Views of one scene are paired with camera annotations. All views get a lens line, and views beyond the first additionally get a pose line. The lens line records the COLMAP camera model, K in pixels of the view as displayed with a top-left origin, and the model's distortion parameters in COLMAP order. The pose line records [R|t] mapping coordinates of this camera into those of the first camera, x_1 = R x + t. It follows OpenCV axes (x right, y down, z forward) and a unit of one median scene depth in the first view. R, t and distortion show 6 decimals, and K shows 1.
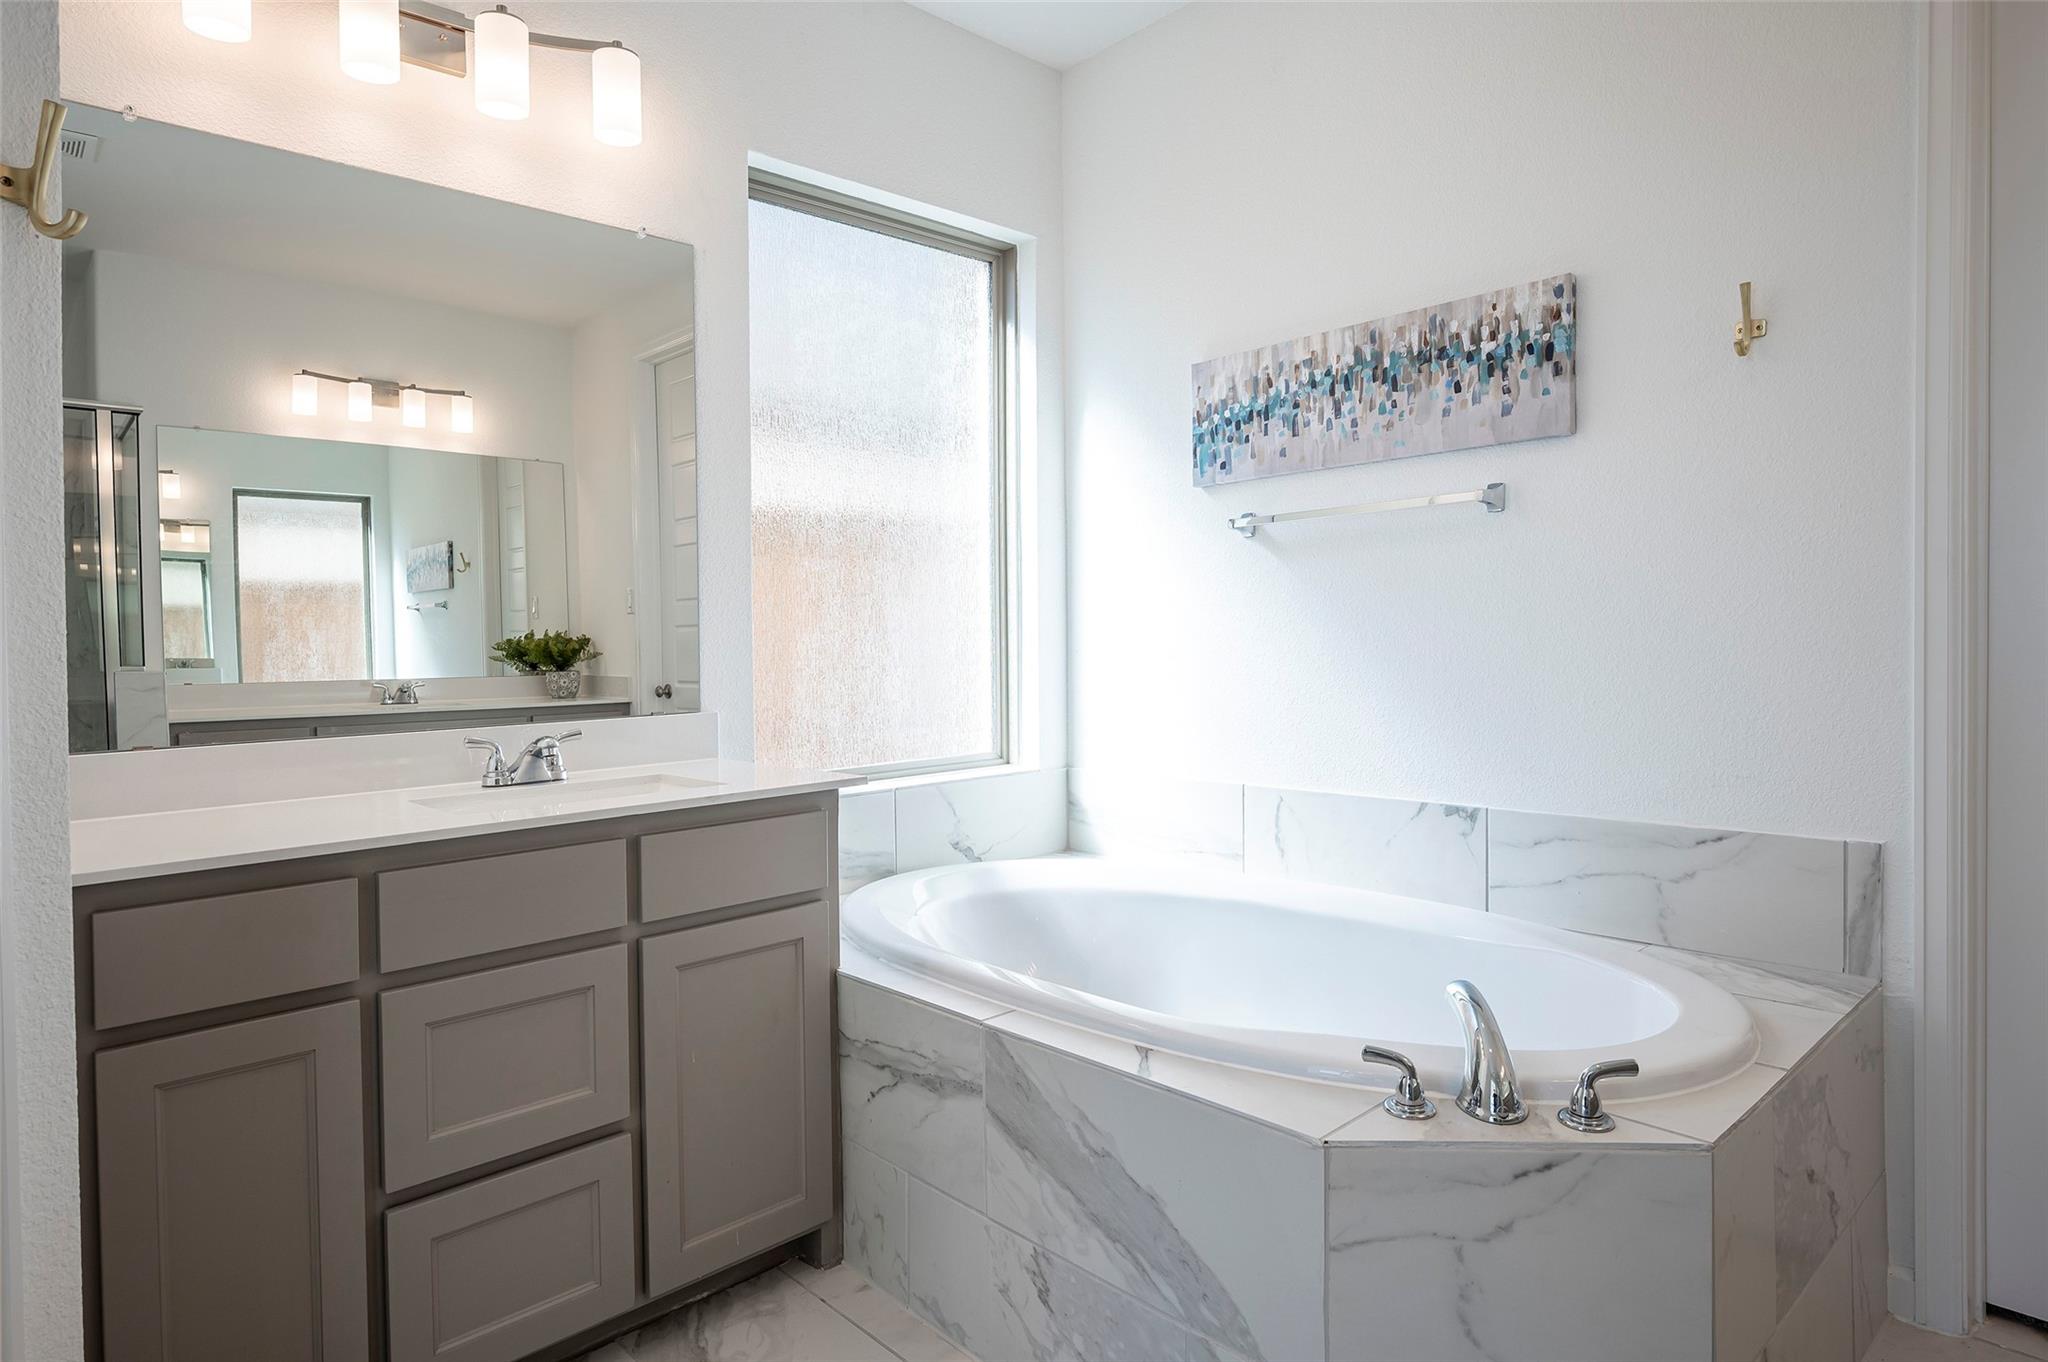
lens RADIAL K [[1126.6, 0, 1024.2], [0, 1126.6, 671.0], [0, 0, 1]] dist [-0.004295, -0.000105]
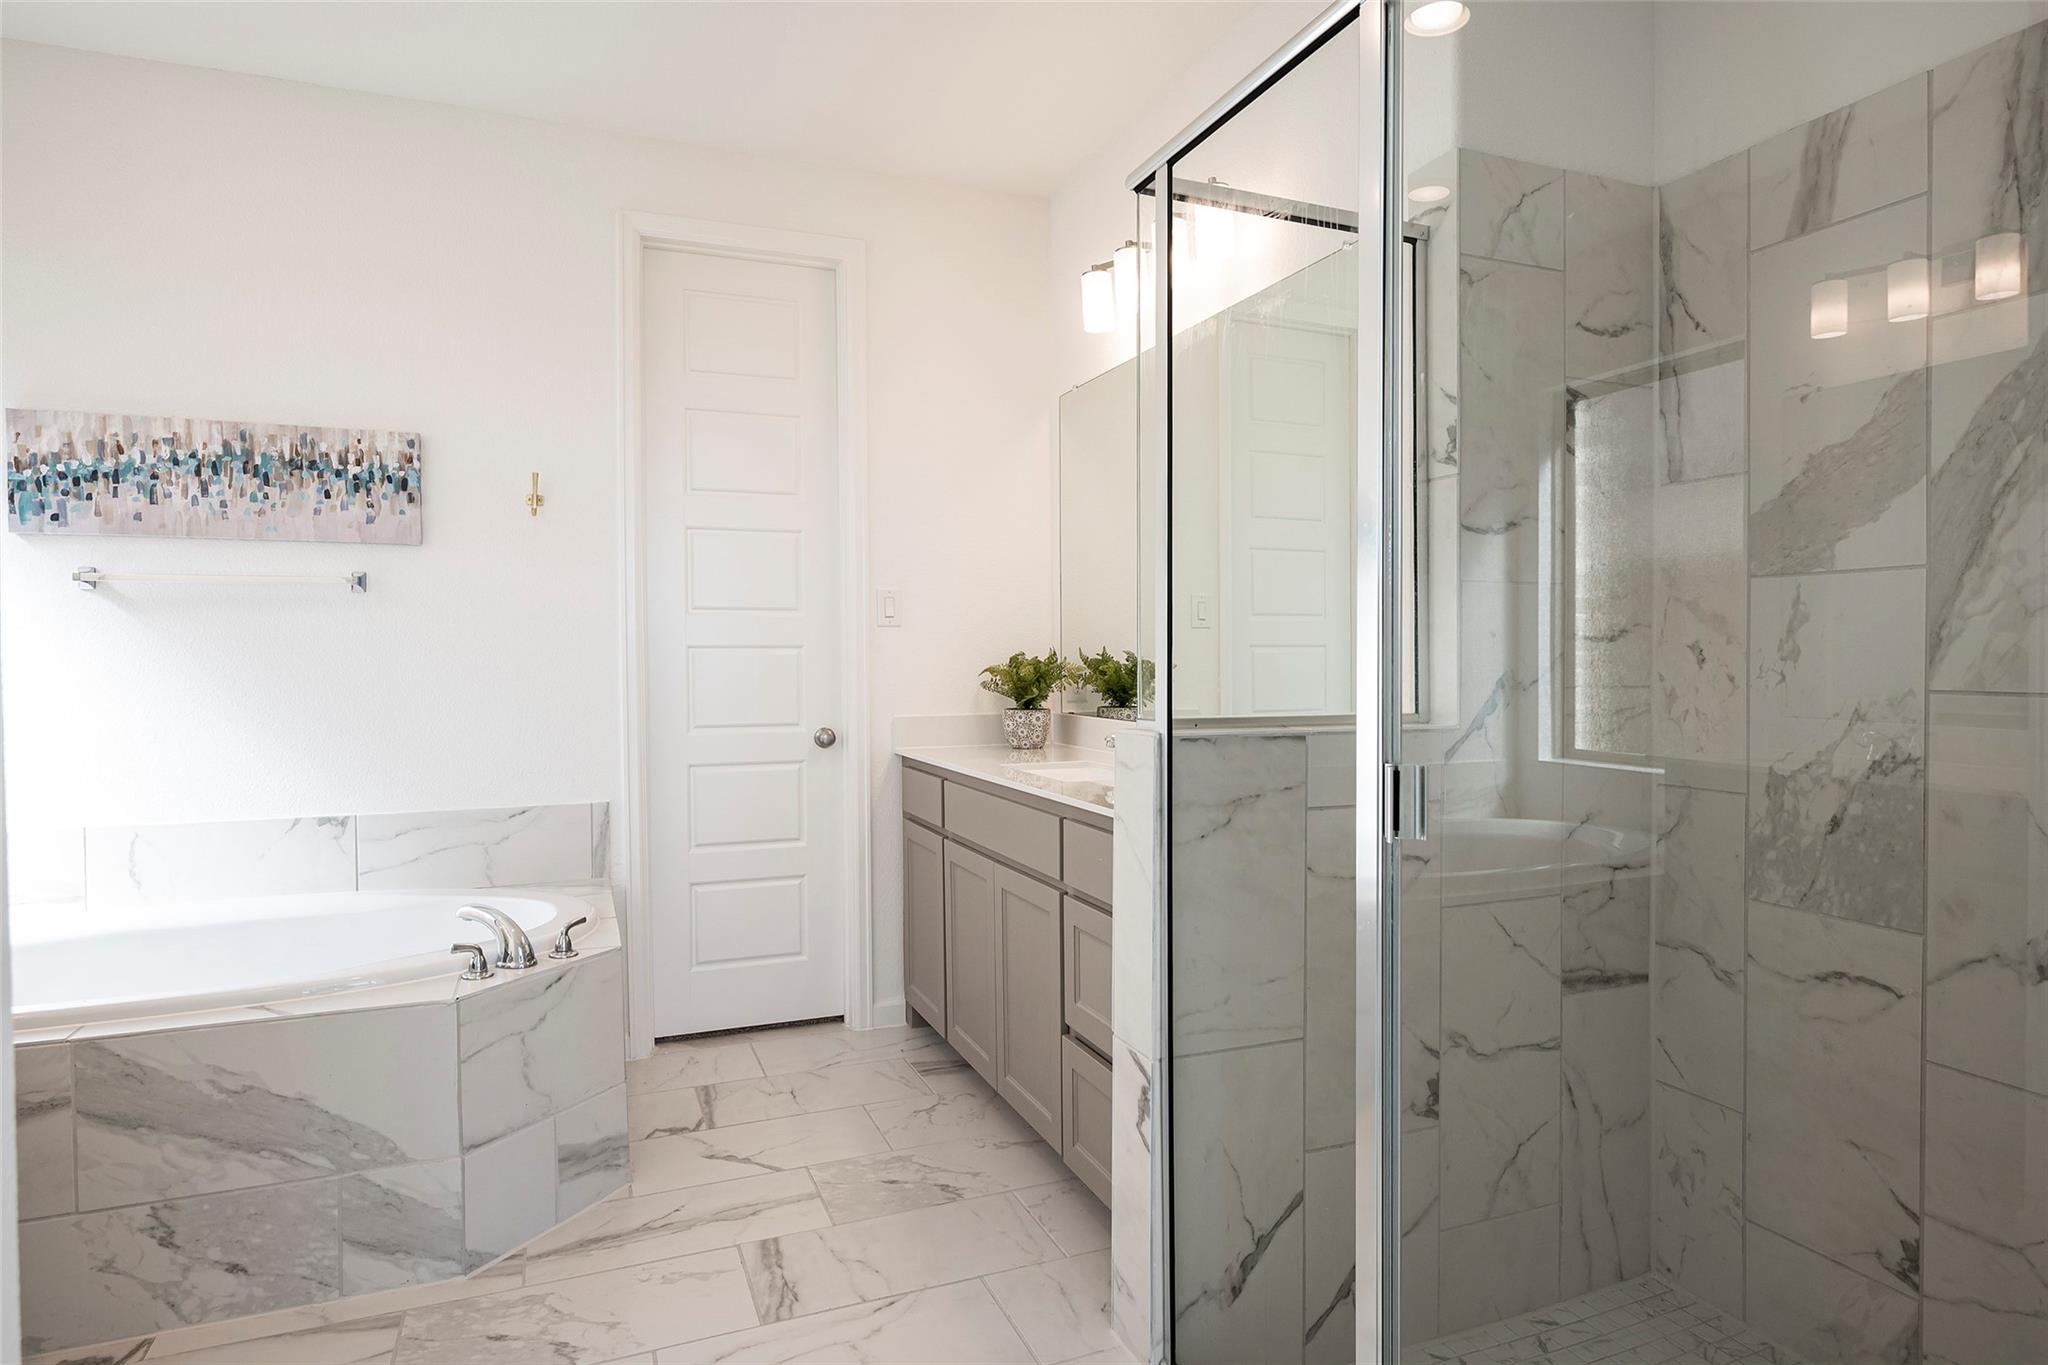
lens RADIAL K [[1126.6, 0, 1024.2], [0, 1126.6, 672.5], [0, 0, 1]] dist [-0.004295, -0.000105]
pose [[0.346438, 0.007949, 0.938039, -0.540882], [0.021142, 0.999644, -0.016280, -0.007709], [-0.937834, 0.025472, 0.346147, -0.196114]]
